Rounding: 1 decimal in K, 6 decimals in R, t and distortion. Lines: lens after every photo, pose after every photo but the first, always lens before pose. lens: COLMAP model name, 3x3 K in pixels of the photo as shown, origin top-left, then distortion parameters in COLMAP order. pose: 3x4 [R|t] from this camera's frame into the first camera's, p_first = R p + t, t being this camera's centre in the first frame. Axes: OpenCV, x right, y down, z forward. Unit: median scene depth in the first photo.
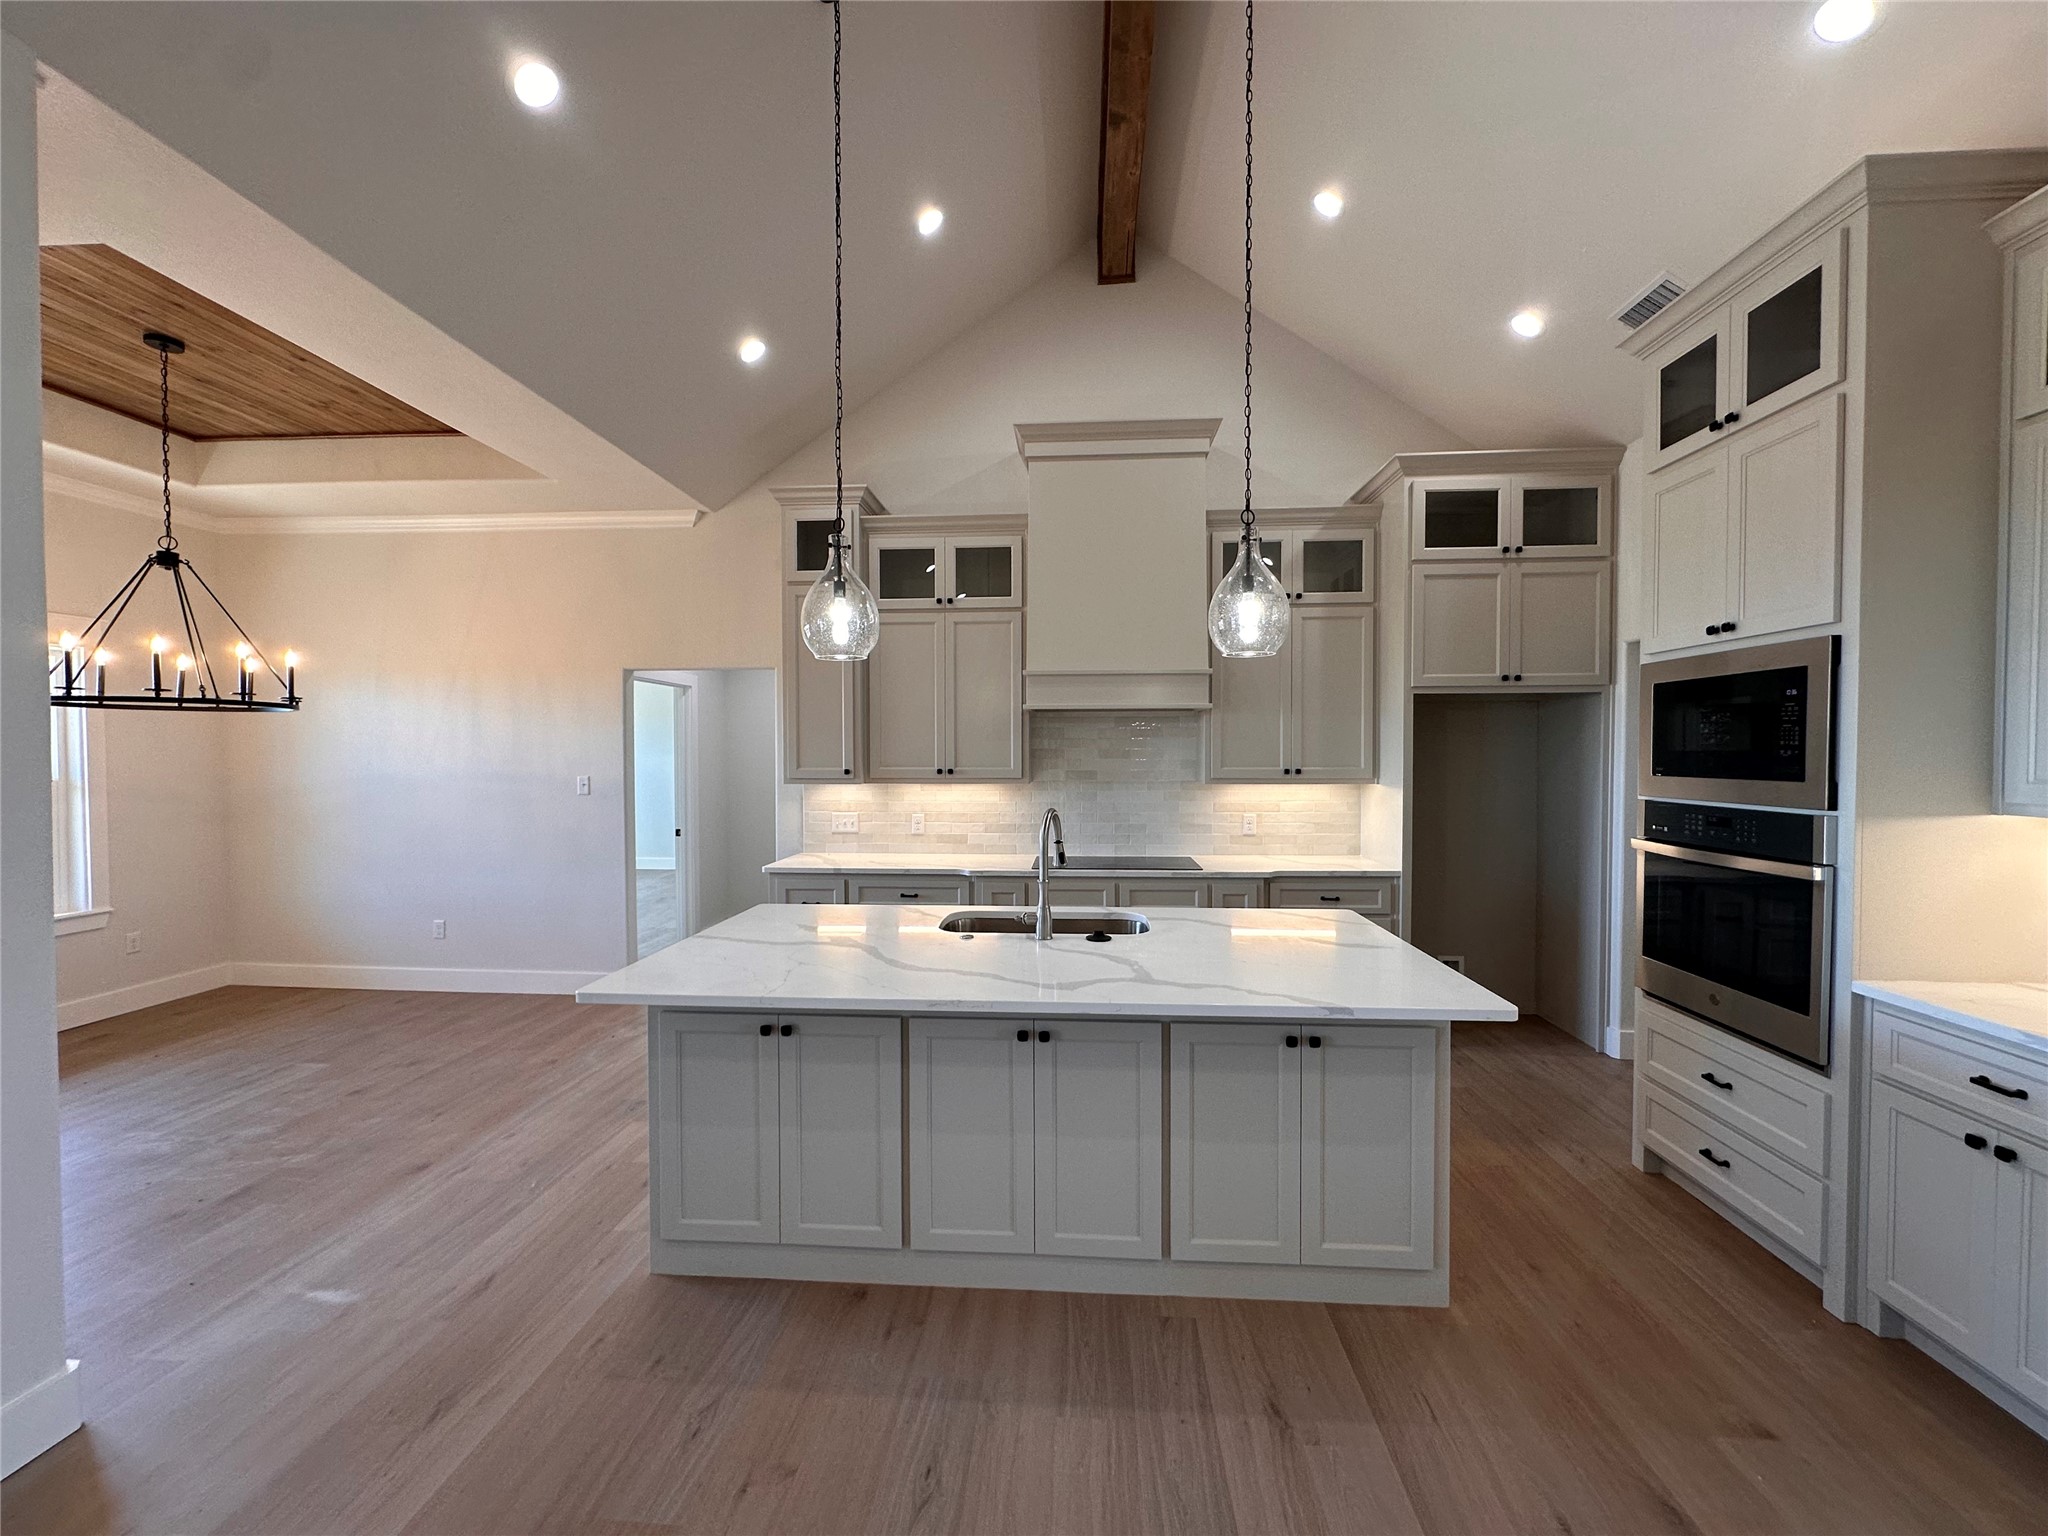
lens RADIAL K [[813.6, 0, 1023.3], [0, 813.6, 768.4], [0, 0, 1]] dist [-0.004344, 0.001426]
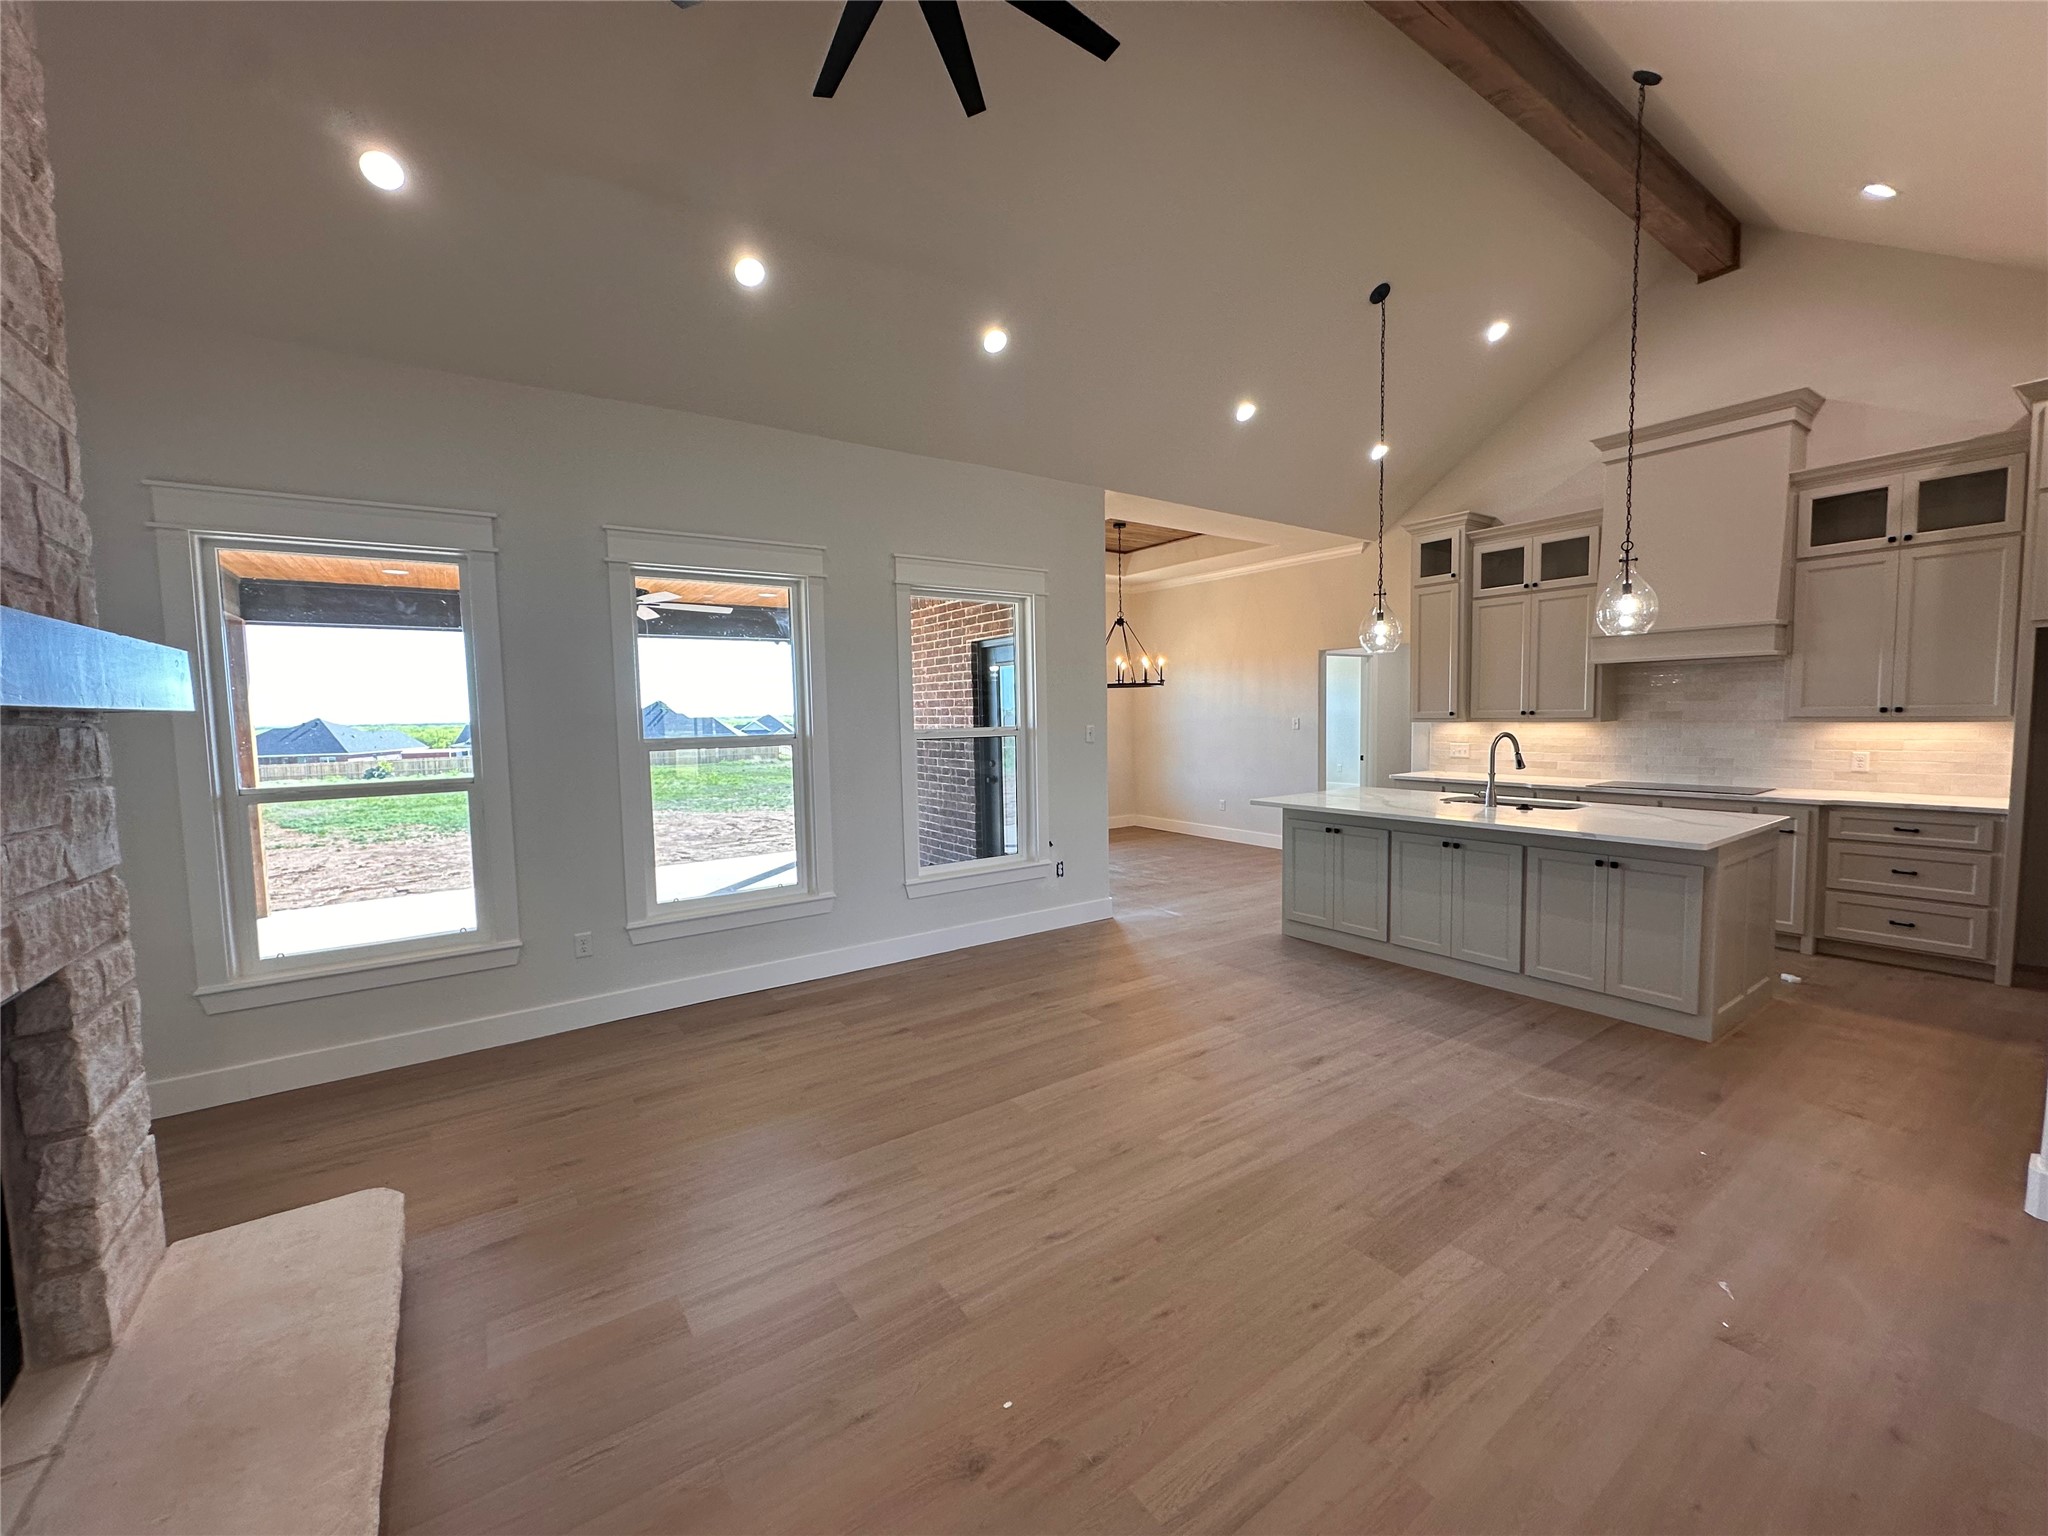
lens RADIAL K [[813.6, 0, 1025.7], [0, 813.6, 770.0], [0, 0, 1]] dist [-0.004344, 0.001426]
pose [[0.629314, 0.045994, -0.775789, 0.559145], [0.003384, 0.998076, 0.061918, 0.015573], [0.777144, -0.041591, 0.627947, -0.647336]]
